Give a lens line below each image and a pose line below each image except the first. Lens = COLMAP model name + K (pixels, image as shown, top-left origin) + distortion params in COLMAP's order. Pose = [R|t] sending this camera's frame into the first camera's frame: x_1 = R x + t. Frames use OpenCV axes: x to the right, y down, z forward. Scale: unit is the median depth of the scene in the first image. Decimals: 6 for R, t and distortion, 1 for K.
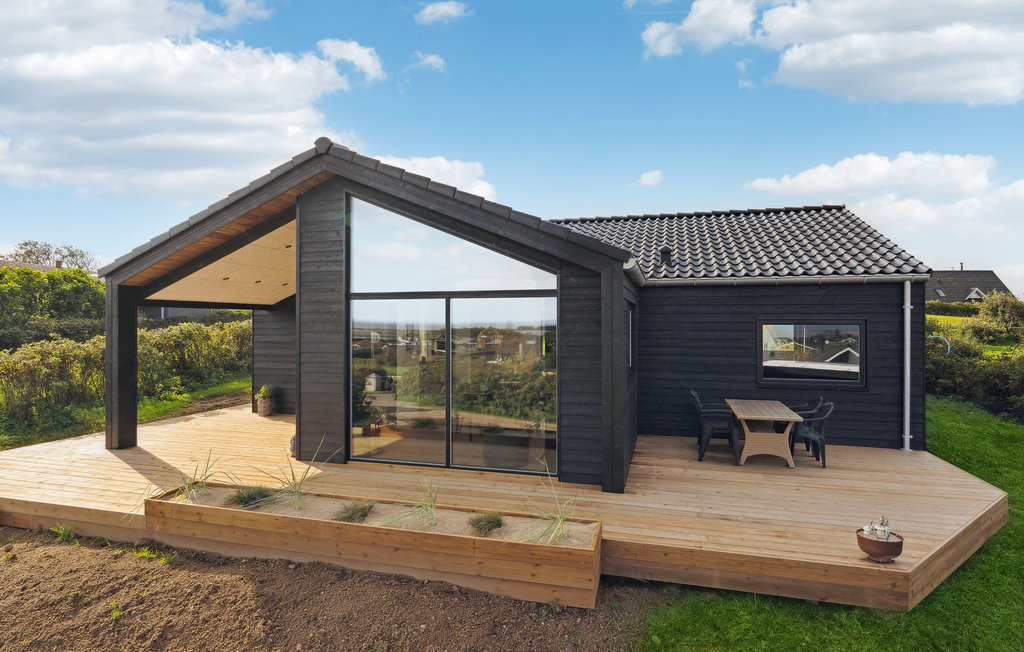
lens RADIAL K [[557.4, 0, 510.3], [0, 557.4, 327.6], [0, 0, 1]] dist [-0.003584, 0.002601]
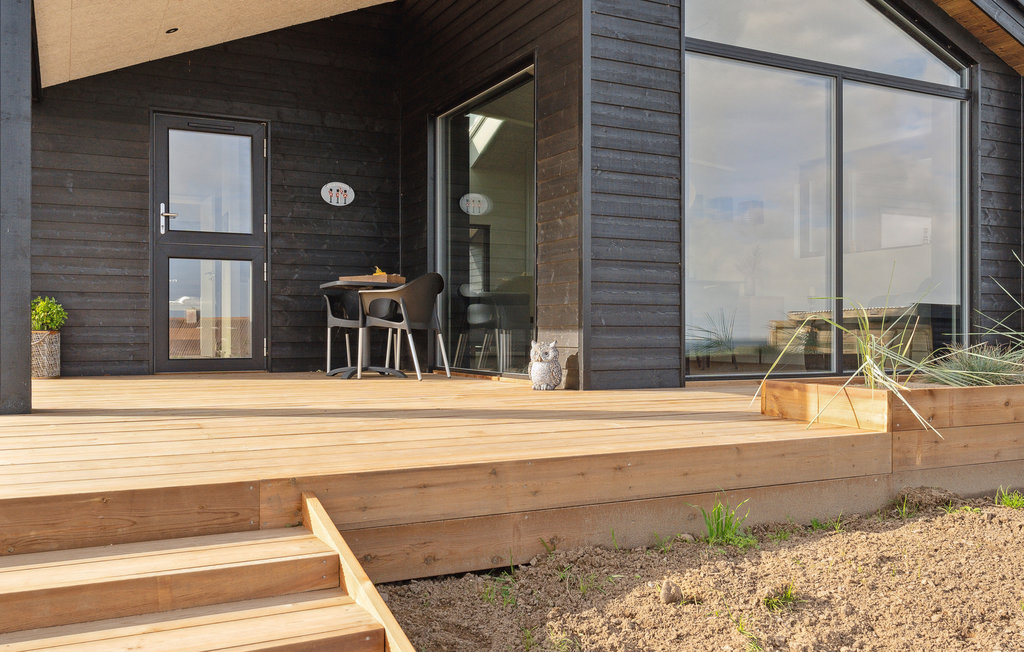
lens RADIAL K [[872.5, 0, 512.5], [0, 872.5, 330.6], [0, 0, 1]] dist [-0.004710, -0.002346]
pose [[0.729888, 0.002042, 0.683564, -0.913741], [0.005164, 0.999951, -0.008501, 0.199230], [-0.683547, 0.009735, 0.729841, 0.544934]]
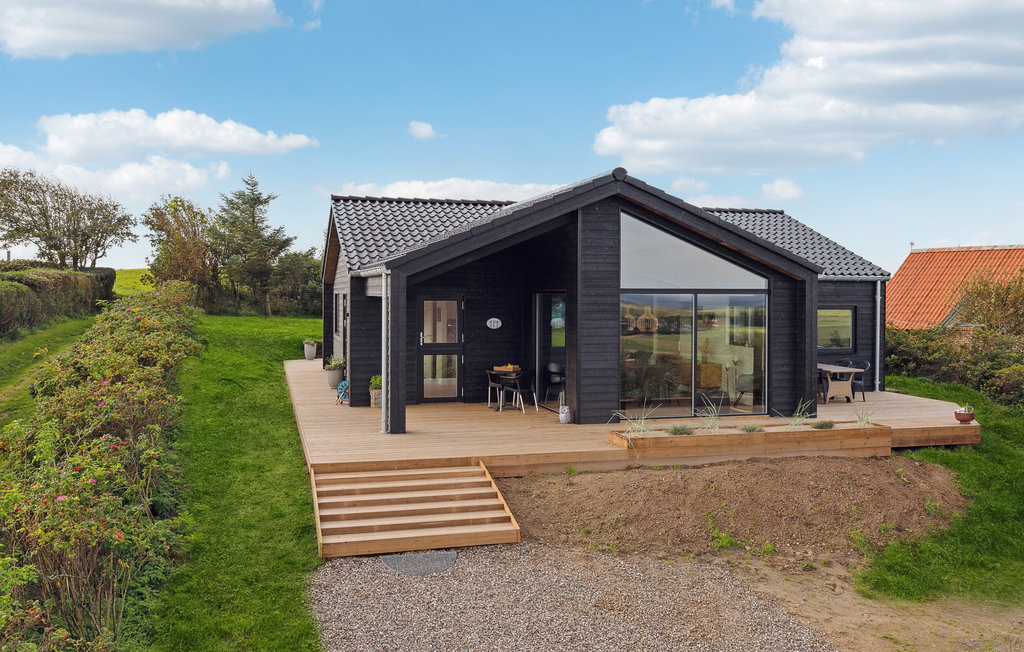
lens RADIAL K [[876.9, 0, 512.6], [0, 876.9, 322.0], [0, 0, 1]] dist [-0.001466, 0.007892]
pose [[0.848780, -0.015079, 0.528531, -1.547101], [0.000101, 0.999598, 0.028356, -0.042515], [-0.528746, -0.024014, 0.848440, -0.562415]]
